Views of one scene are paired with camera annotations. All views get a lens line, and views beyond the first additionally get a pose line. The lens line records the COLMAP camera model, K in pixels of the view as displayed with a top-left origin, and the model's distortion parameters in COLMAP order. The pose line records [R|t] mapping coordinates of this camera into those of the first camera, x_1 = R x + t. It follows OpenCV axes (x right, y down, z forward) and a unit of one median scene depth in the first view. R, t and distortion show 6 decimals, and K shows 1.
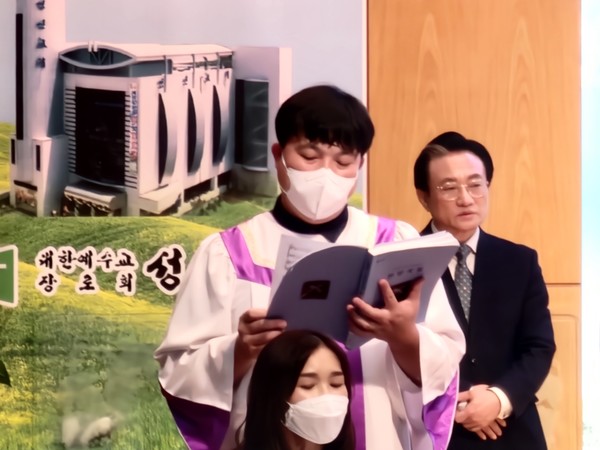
lens RADIAL K [[4043.6, 0, 300.0], [0, 4043.6, 224.9], [0, 0, 1]] dist [0.127424, 0.000000]
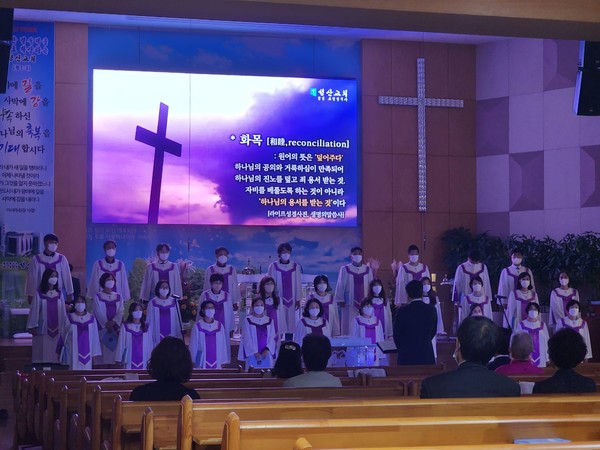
lens RADIAL K [[1208.3, 0, 299.9], [0, 1208.3, 222.2], [0, 0, 1]] dist [0.039507, 0.000000]
pose [[0.980062, 0.013823, 0.198212, 0.018977], [-0.008131, 0.999532, -0.029501, -0.004158], [-0.198527, 0.027301, 0.979715, -1.069064]]
